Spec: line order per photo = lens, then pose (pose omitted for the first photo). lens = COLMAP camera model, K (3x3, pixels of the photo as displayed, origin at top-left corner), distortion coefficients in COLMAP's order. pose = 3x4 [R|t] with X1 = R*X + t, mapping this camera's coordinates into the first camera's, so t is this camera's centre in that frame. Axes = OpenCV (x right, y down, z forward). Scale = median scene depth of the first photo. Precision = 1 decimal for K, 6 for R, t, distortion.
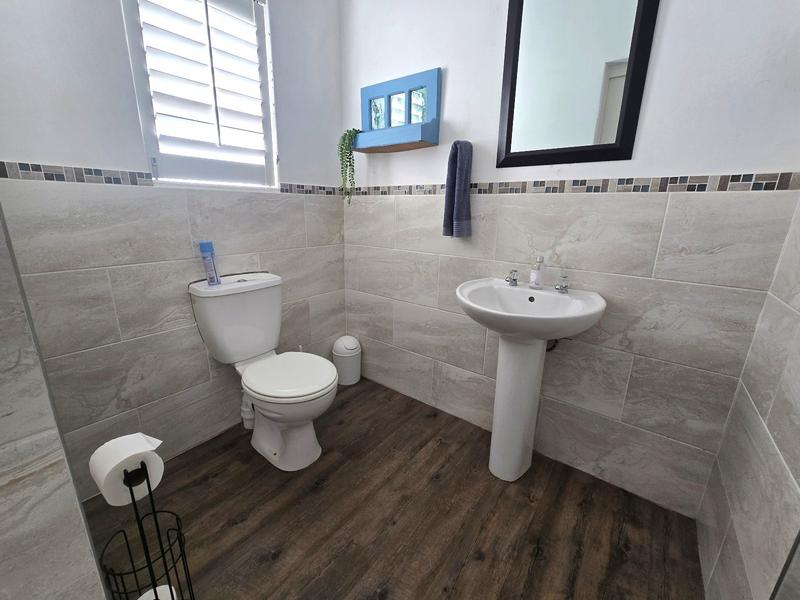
lens RADIAL K [[324.3, 0, 400.8], [0, 324.3, 297.4], [0, 0, 1]] dist [-0.007887, 0.001237]
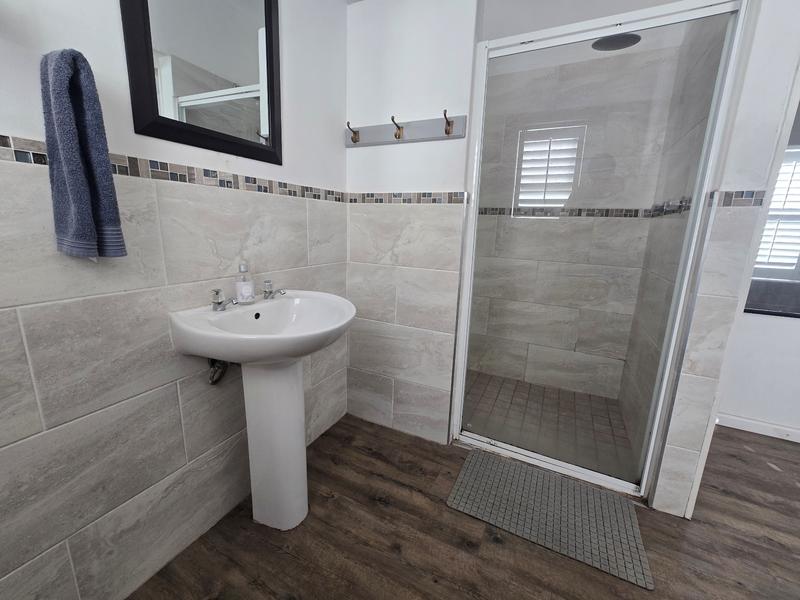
lens RADIAL K [[324.3, 0, 401.7], [0, 324.3, 296.5], [0, 0, 1]] dist [-0.007887, 0.001237]
pose [[-0.195666, -0.235064, 0.952082, -0.493182], [0.221614, 0.935135, 0.276425, -0.206930], [-0.955302, 0.265081, -0.130881, 0.808208]]
